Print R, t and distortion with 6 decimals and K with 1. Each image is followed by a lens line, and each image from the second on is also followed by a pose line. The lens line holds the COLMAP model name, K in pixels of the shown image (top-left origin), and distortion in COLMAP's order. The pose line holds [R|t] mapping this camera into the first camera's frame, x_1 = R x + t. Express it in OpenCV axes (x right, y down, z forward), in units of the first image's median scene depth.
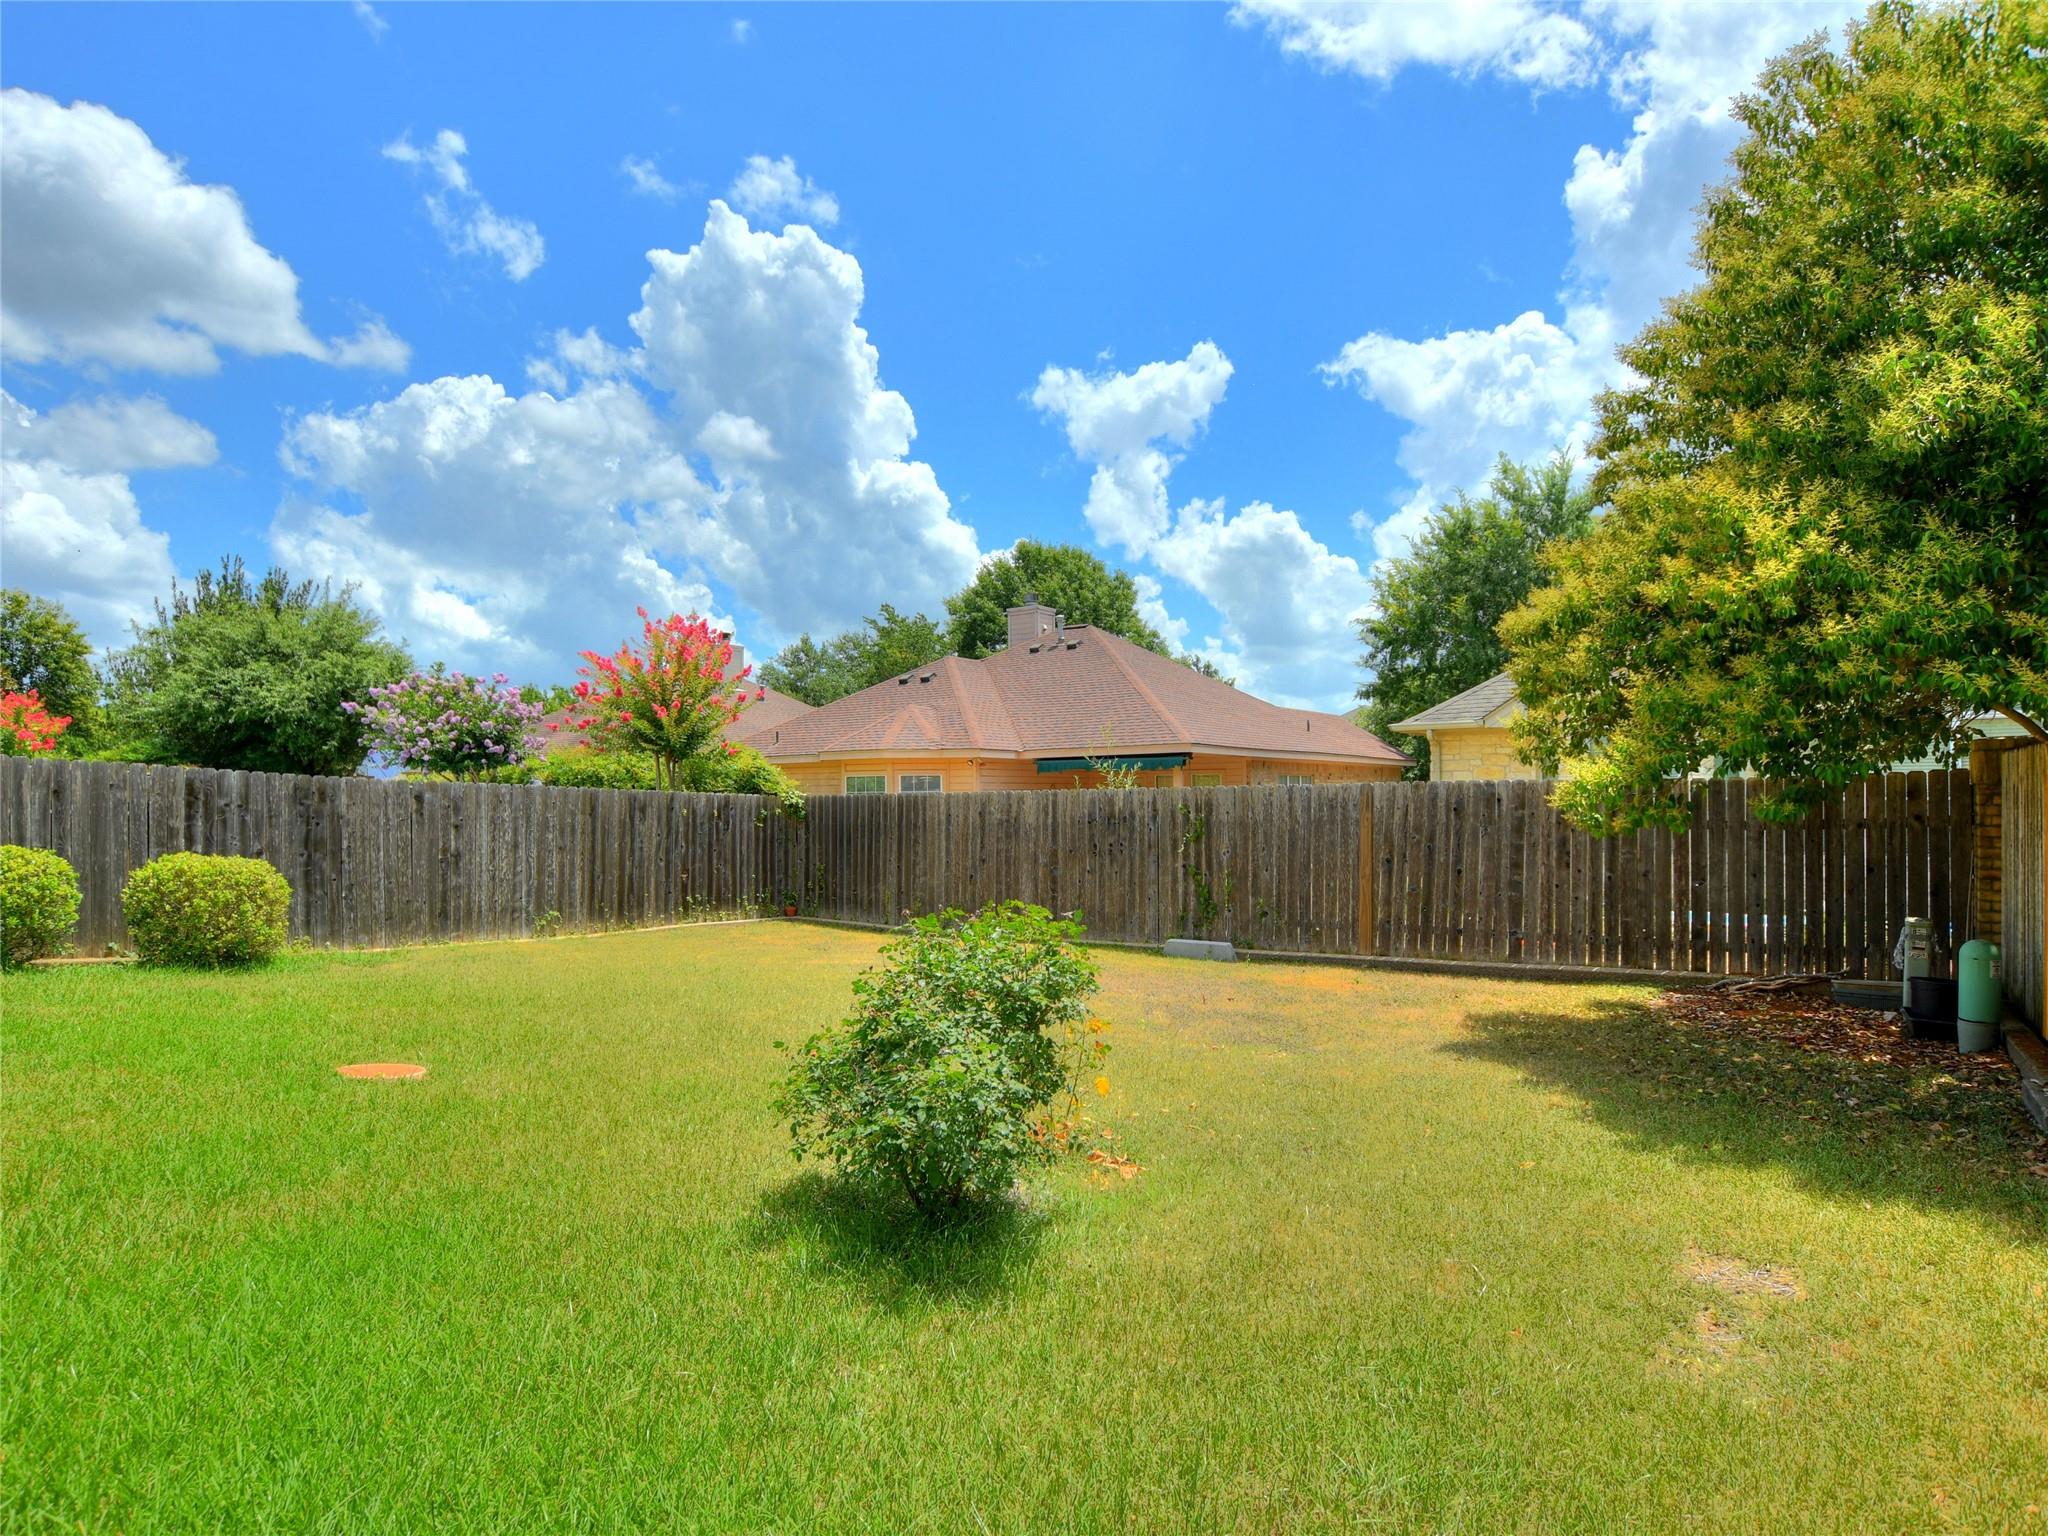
lens RADIAL K [[1110.9, 0, 1023.4], [0, 1110.9, 777.2], [0, 0, 1]] dist [-0.041125, 0.010053]
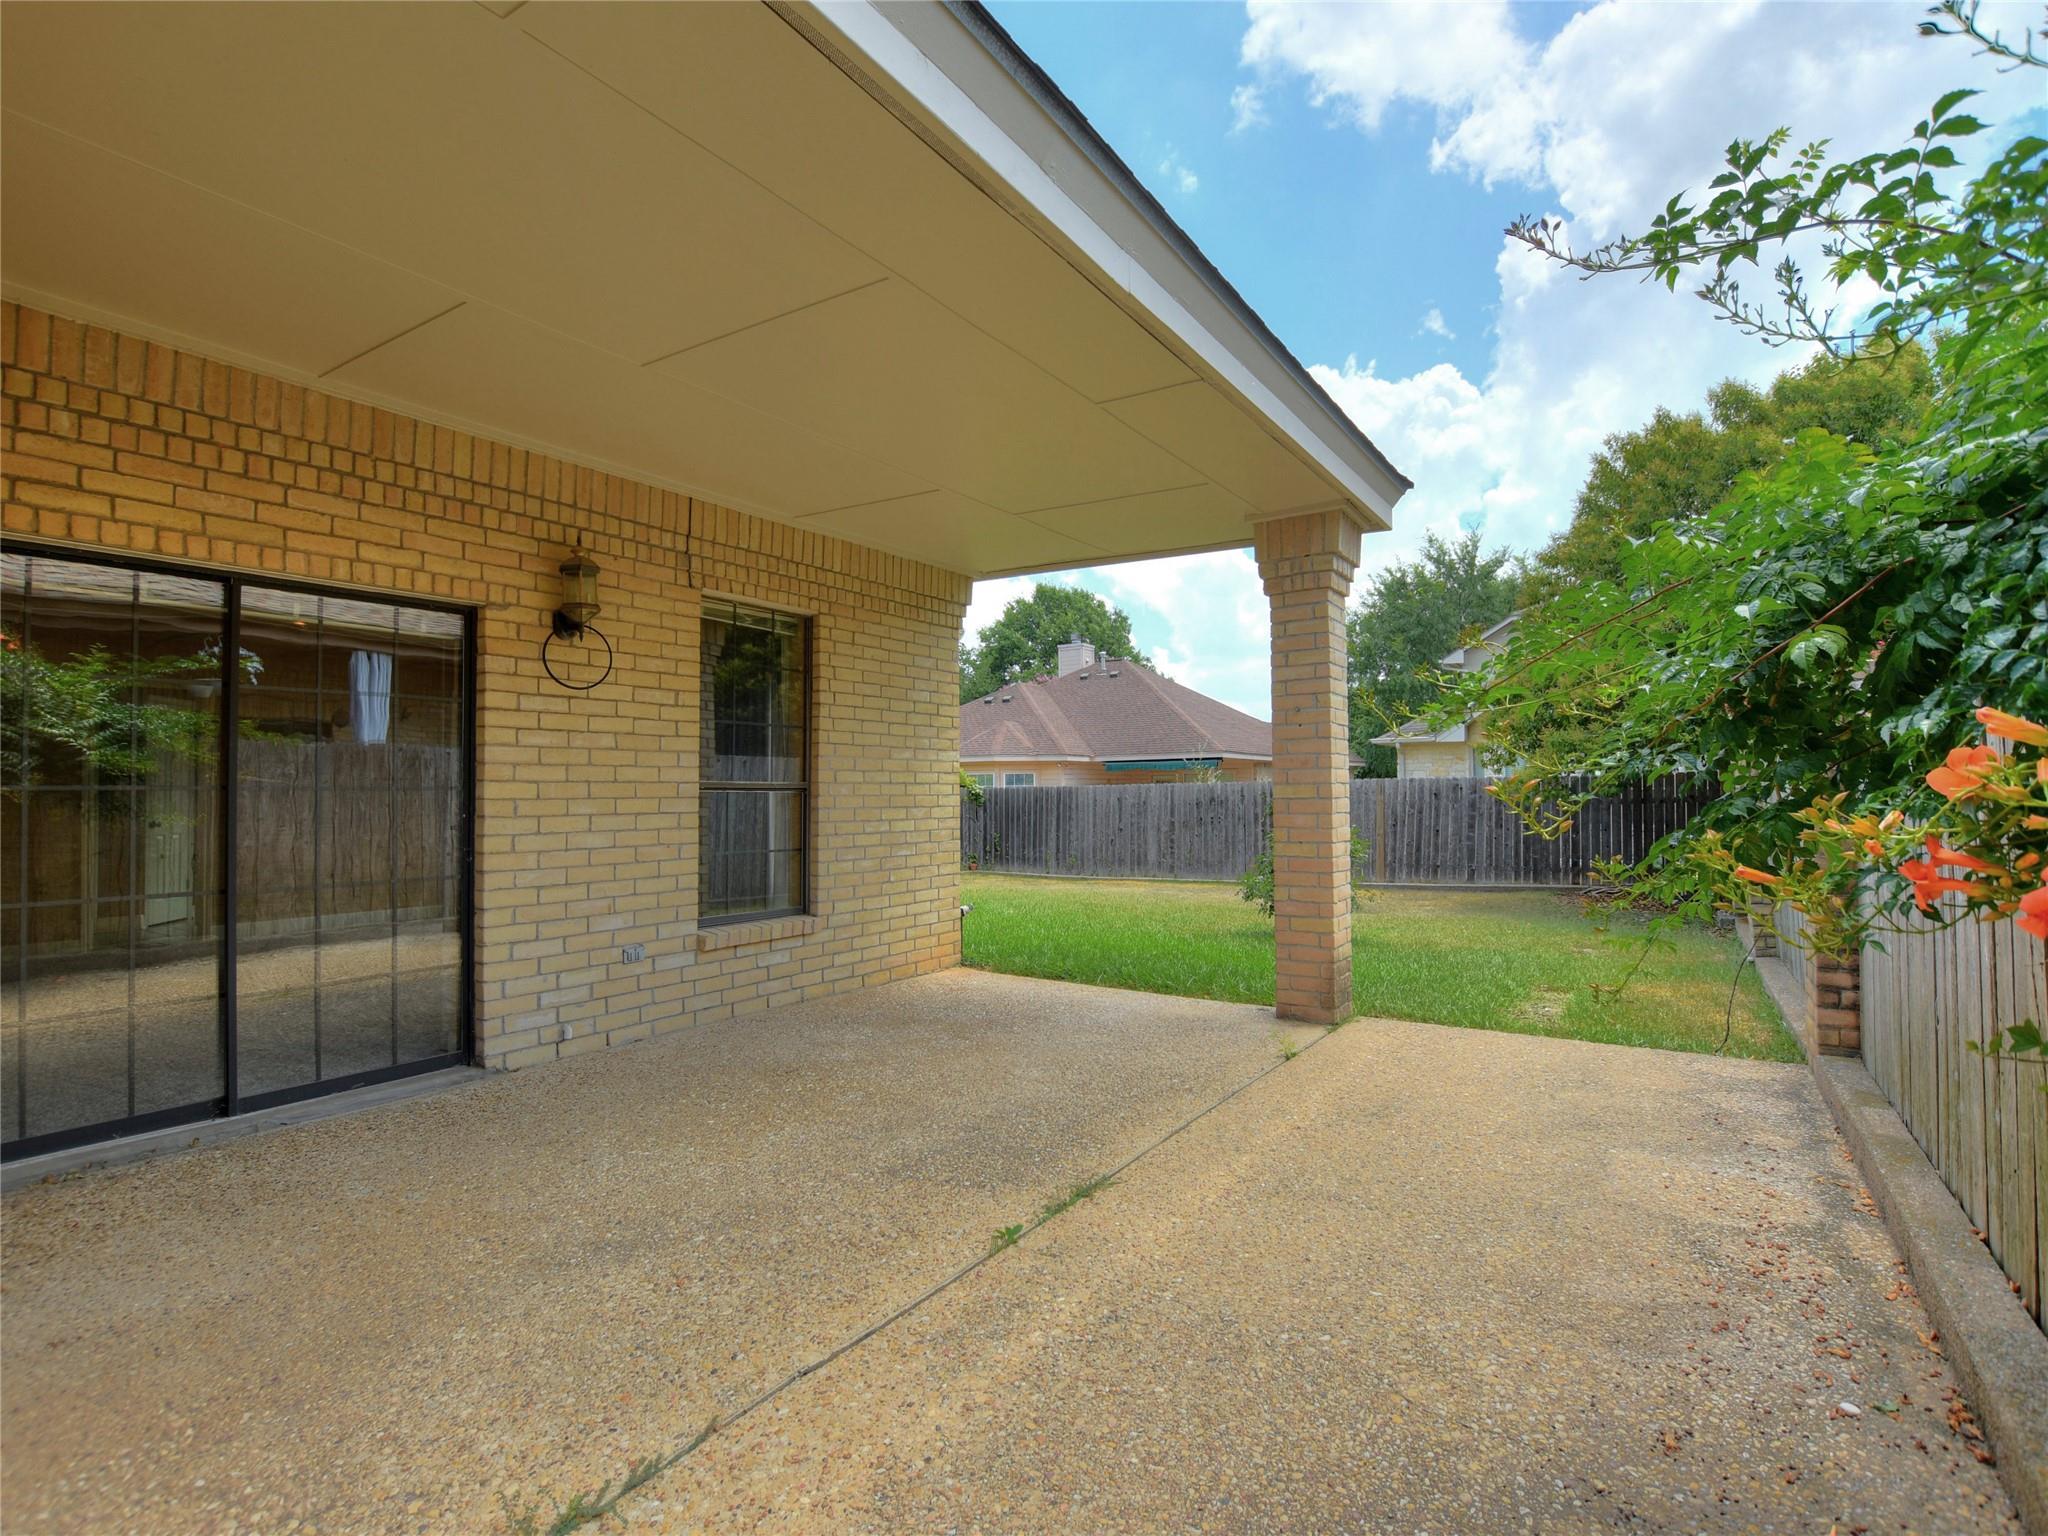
lens RADIAL K [[1018.4, 0, 1007.5], [0, 1018.4, 775.8], [0, 0, 1]] dist [-0.043416, 0.007854]
pose [[0.999215, -0.002595, 0.039532, -0.233232], [0.002478, 0.999992, 0.003005, -0.004122], [-0.039539, -0.002904, 0.999214, -0.375715]]
